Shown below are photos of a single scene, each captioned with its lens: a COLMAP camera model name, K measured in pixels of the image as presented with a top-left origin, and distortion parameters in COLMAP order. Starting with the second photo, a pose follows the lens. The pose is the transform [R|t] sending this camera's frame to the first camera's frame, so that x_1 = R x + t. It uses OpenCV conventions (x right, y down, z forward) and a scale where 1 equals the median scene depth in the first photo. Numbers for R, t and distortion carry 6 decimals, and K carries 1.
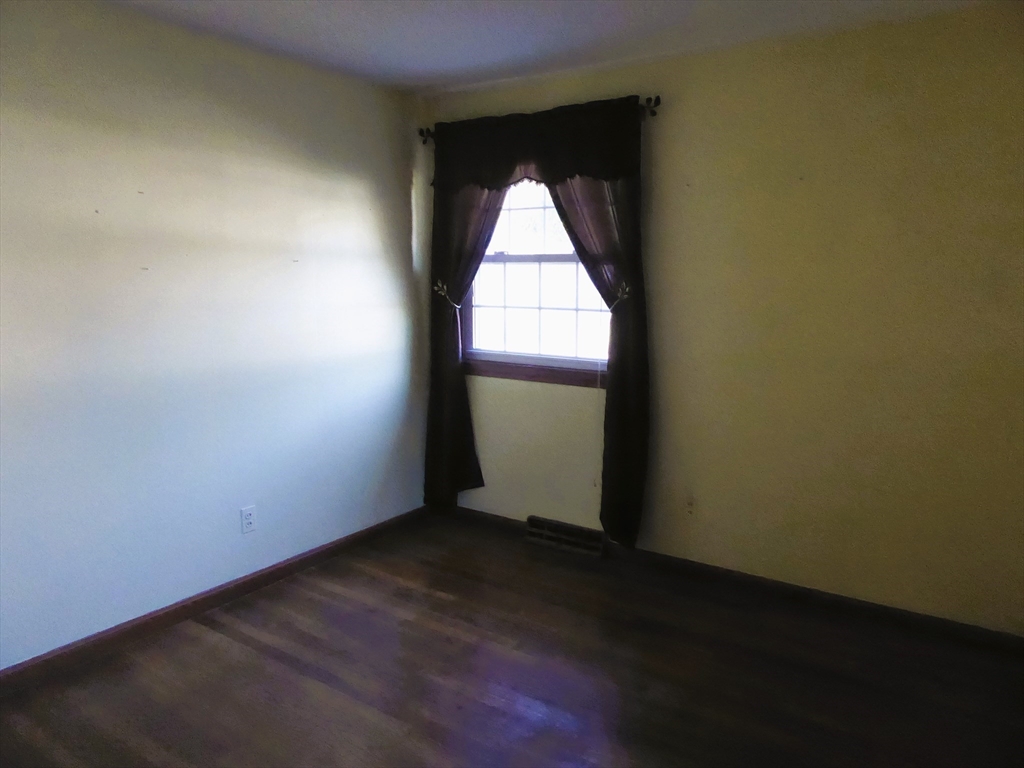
lens RADIAL K [[722.9, 0, 521.4], [0, 722.9, 381.0], [0, 0, 1]] dist [-0.032762, 0.001304]
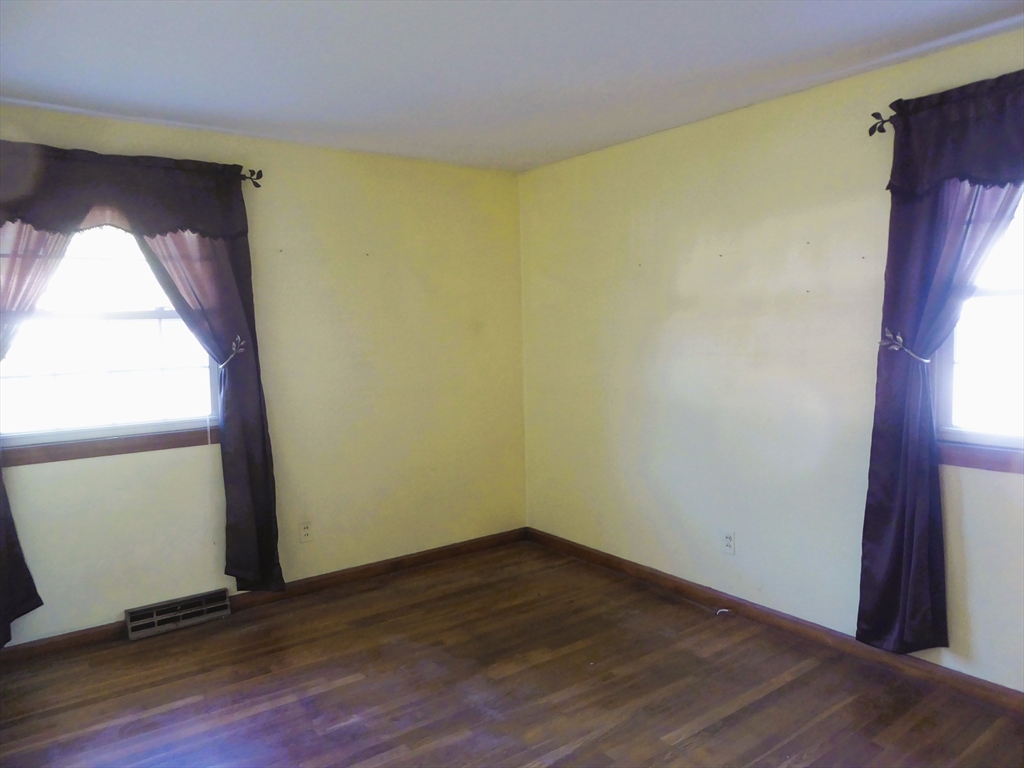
lens RADIAL K [[722.9, 0, 521.4], [0, 722.9, 381.0], [0, 0, 1]] dist [-0.032762, 0.001304]
pose [[0.337817, -0.089258, 0.936970, -0.677816], [0.170311, 0.984857, 0.032416, -0.035251], [-0.925675, 0.148626, 0.347903, 0.251603]]
